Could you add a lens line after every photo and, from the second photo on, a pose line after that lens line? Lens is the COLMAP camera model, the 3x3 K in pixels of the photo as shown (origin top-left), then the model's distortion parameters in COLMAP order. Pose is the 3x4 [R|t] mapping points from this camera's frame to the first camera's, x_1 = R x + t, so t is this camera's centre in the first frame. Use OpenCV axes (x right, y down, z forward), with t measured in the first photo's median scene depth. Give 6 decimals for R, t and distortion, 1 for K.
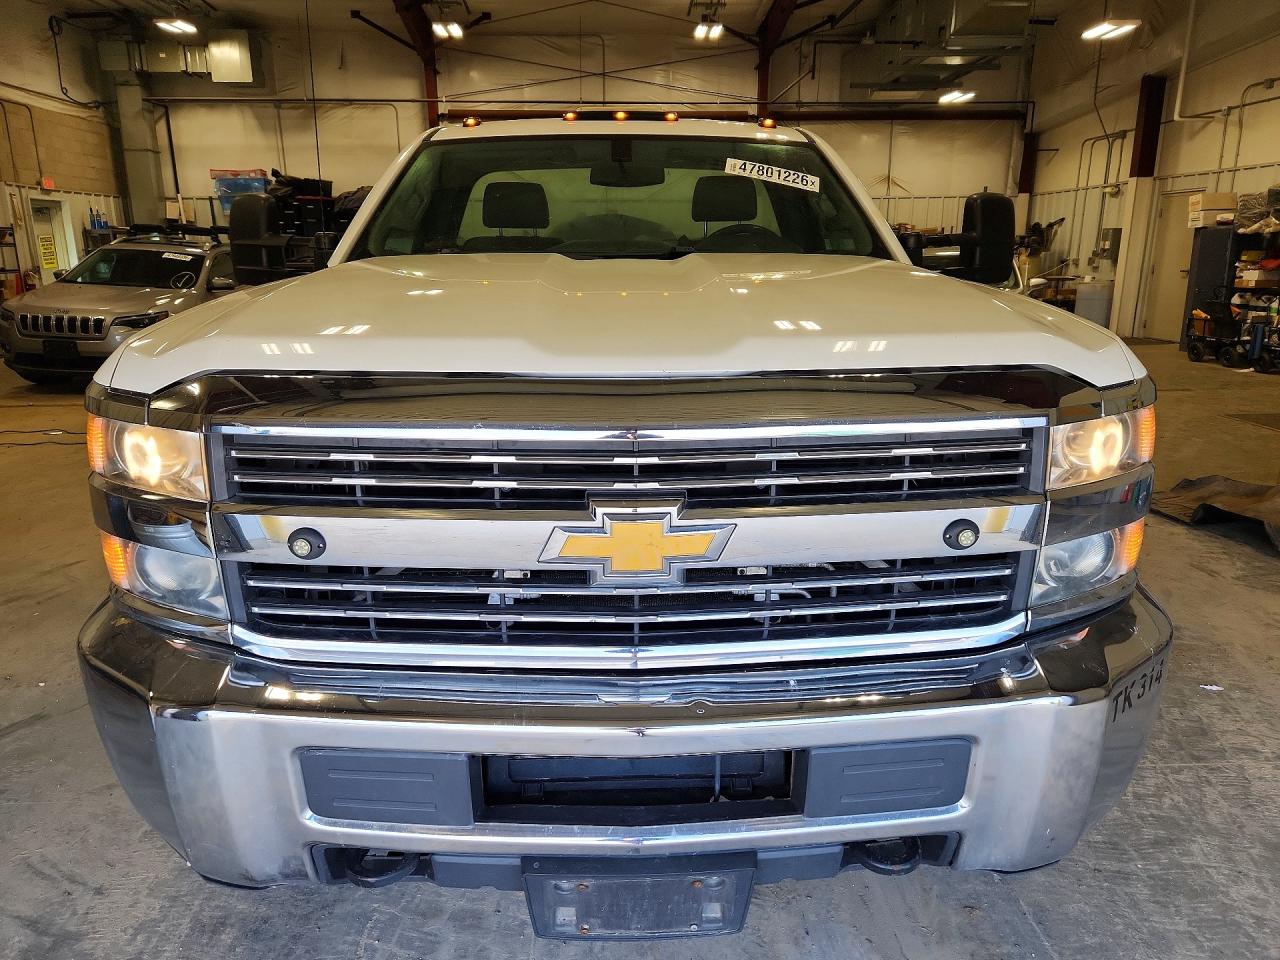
lens RADIAL K [[865.3, 0, 640.0], [0, 865.3, 480.0], [0, 0, 1]] dist [0.057975, -0.046646]
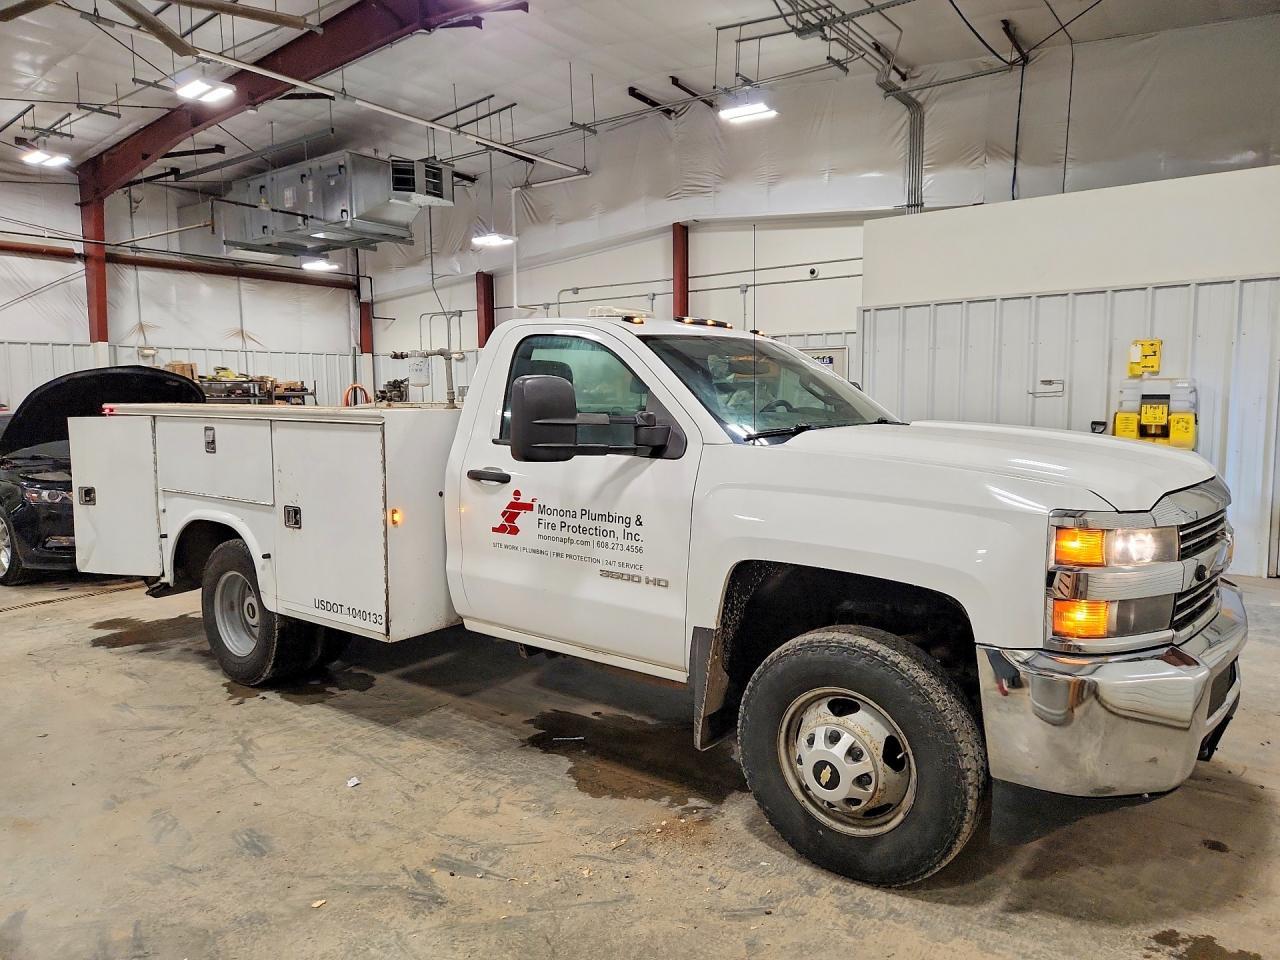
lens RADIAL K [[865.3, 0, 640.0], [0, 865.3, 480.0], [0, 0, 1]] dist [0.057975, -0.046646]
pose [[0.644962, -0.071212, 0.760889, -0.226554], [0.192089, 0.978790, -0.071218, -0.022401], [-0.739679, 0.192091, 0.644962, 0.055726]]
